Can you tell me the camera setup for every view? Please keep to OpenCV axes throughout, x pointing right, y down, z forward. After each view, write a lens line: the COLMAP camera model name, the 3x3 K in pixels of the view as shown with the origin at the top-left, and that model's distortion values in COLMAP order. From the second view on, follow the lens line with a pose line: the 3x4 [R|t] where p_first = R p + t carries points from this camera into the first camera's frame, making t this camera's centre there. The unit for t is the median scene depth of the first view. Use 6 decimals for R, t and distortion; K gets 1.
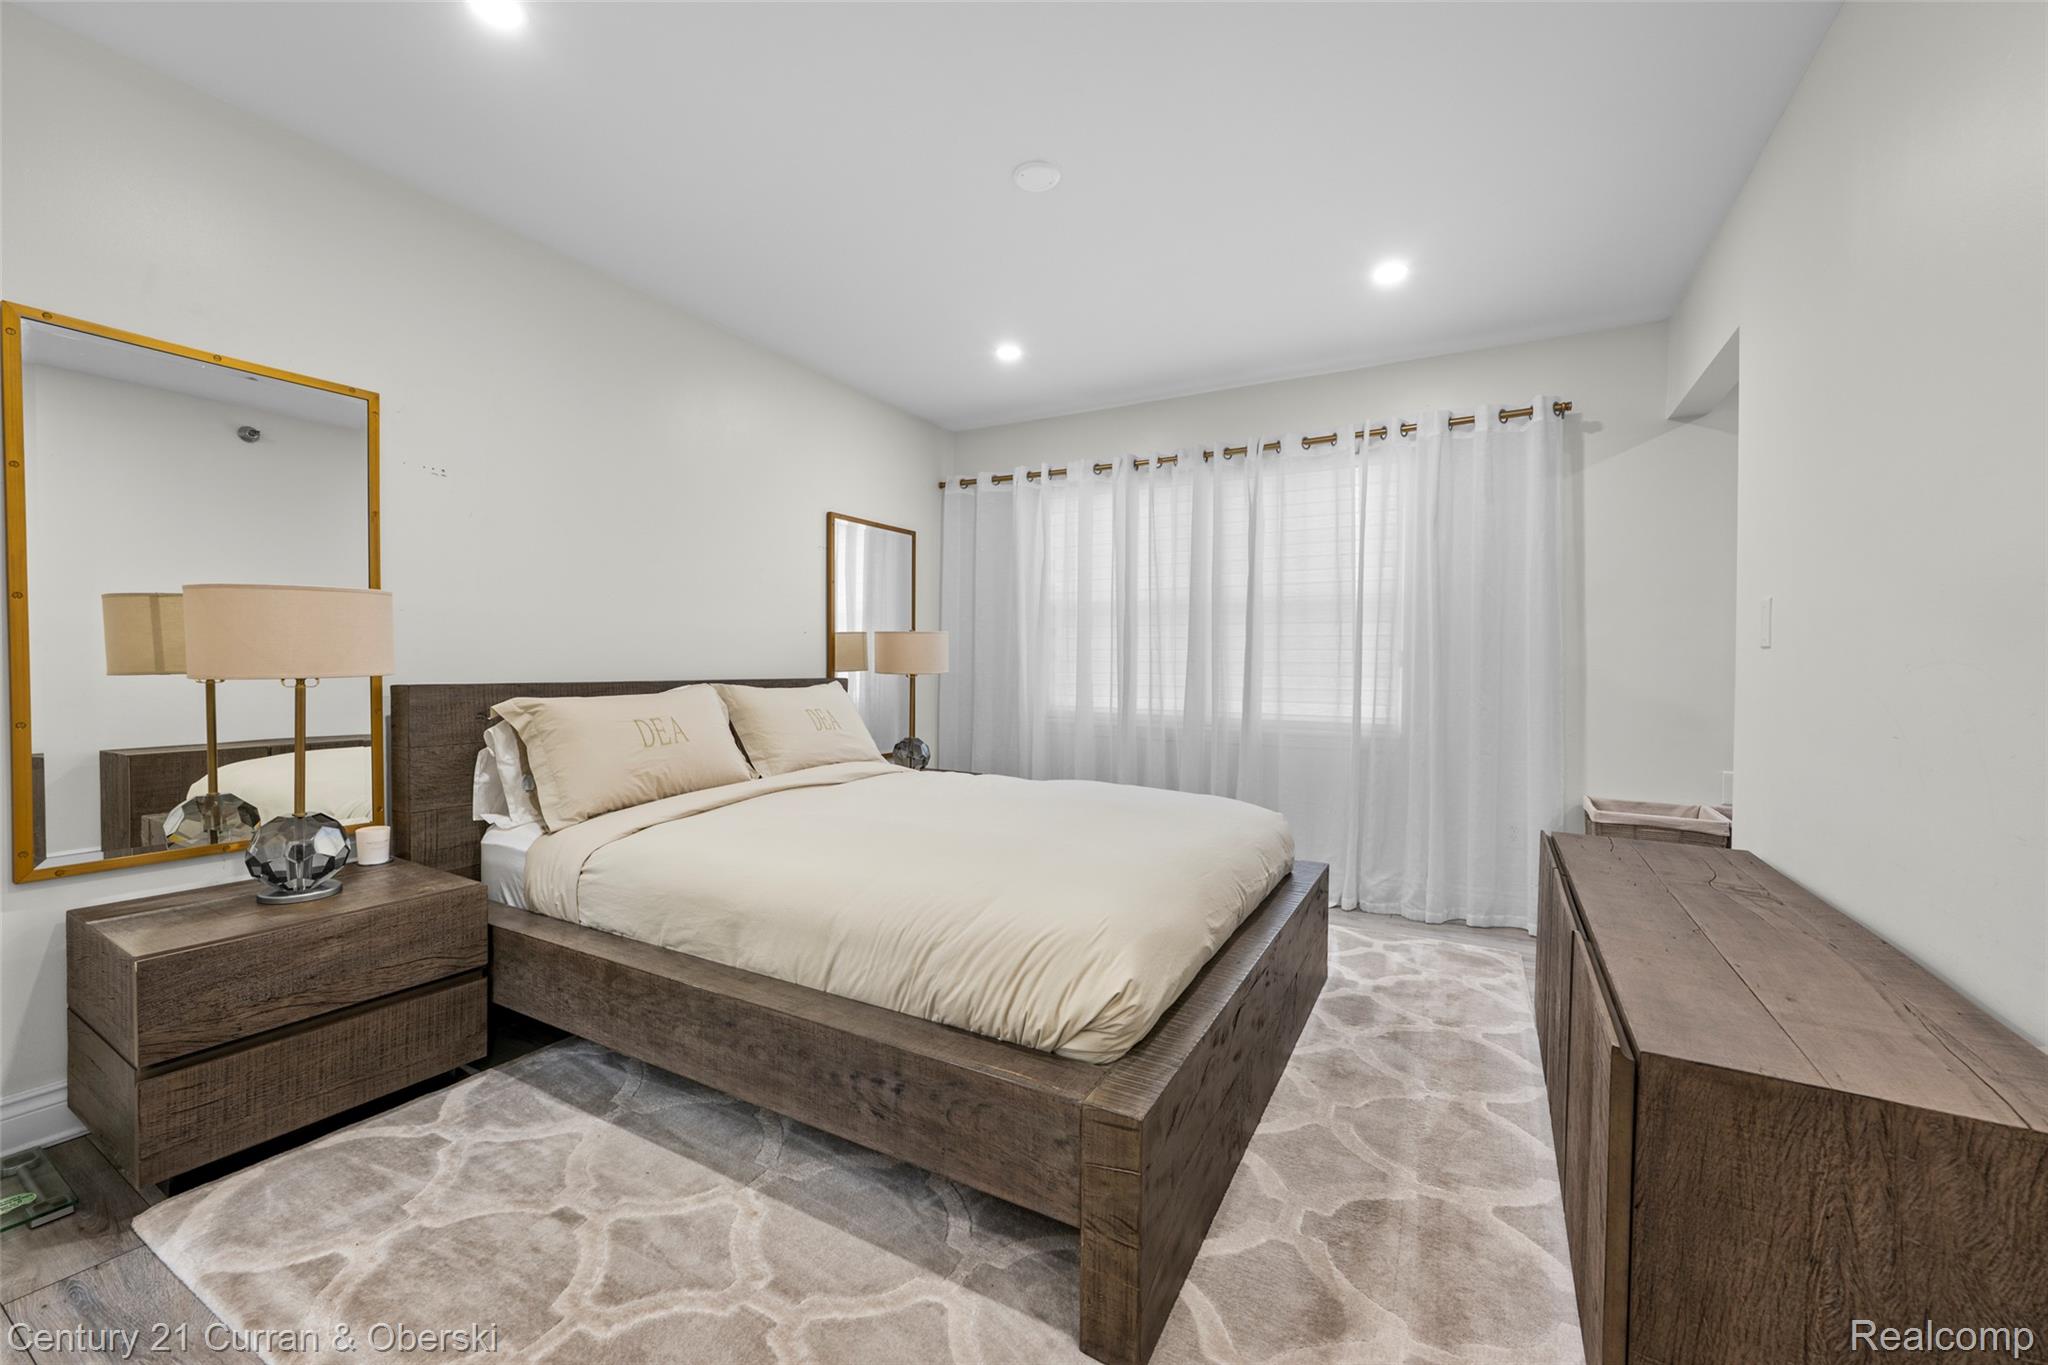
lens RADIAL K [[824.8, 0, 1016.5], [0, 824.8, 690.4], [0, 0, 1]] dist [-0.001428, 0.000143]
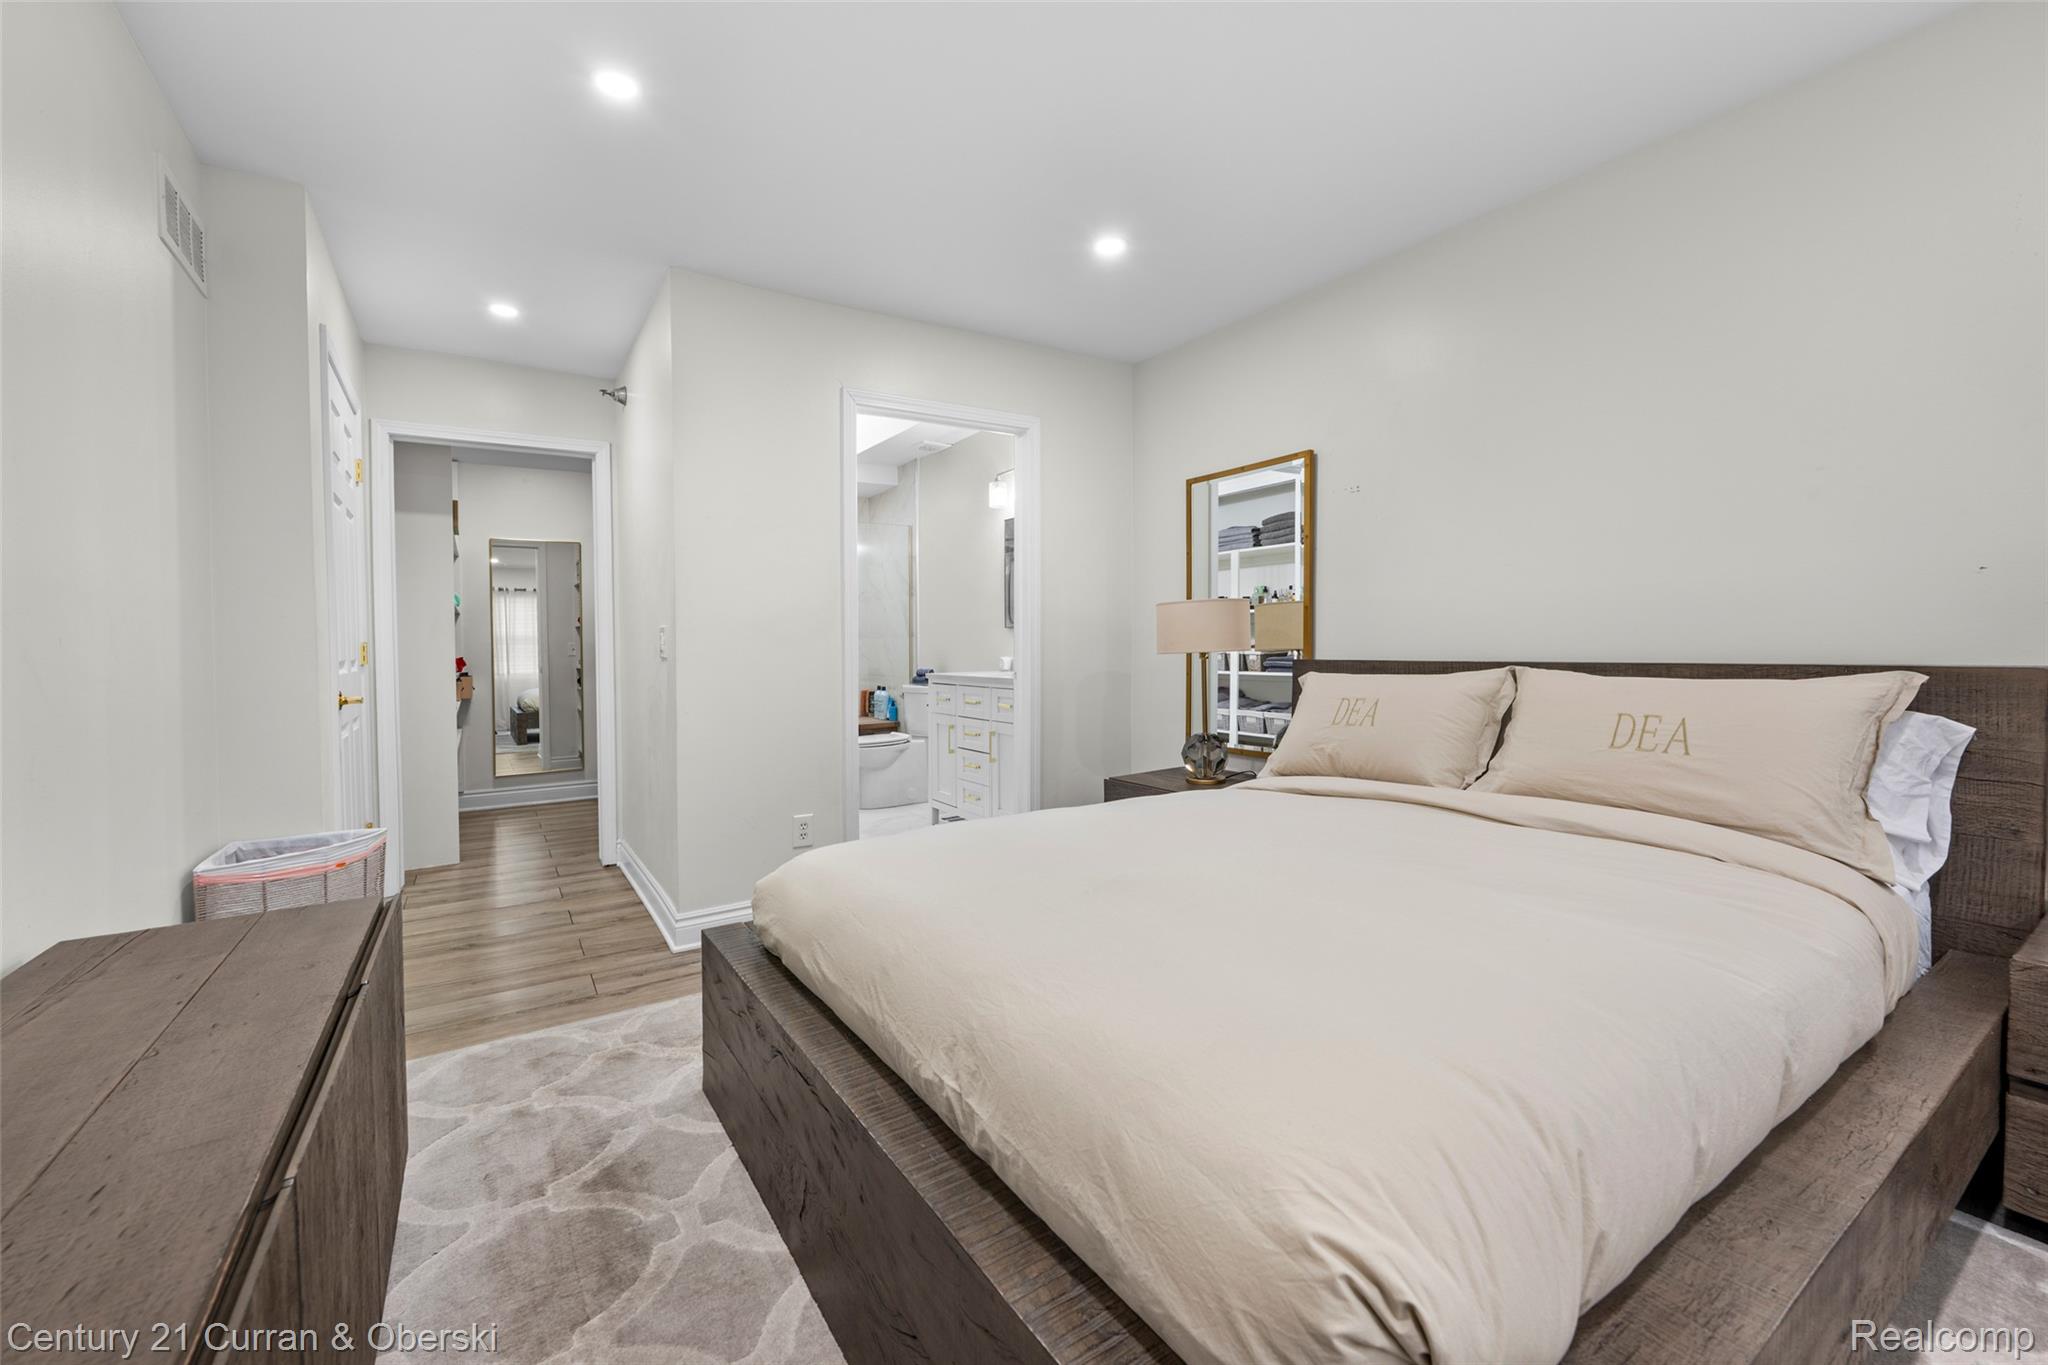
lens RADIAL K [[824.8, 0, 1022.6], [0, 824.8, 682.5], [0, 0, 1]] dist [-0.001428, 0.000143]
pose [[-0.475635, 0.030121, -0.879127, 0.888298], [-0.008349, 0.999214, 0.038752, -0.024886], [0.879603, 0.025772, -0.475009, 1.624148]]
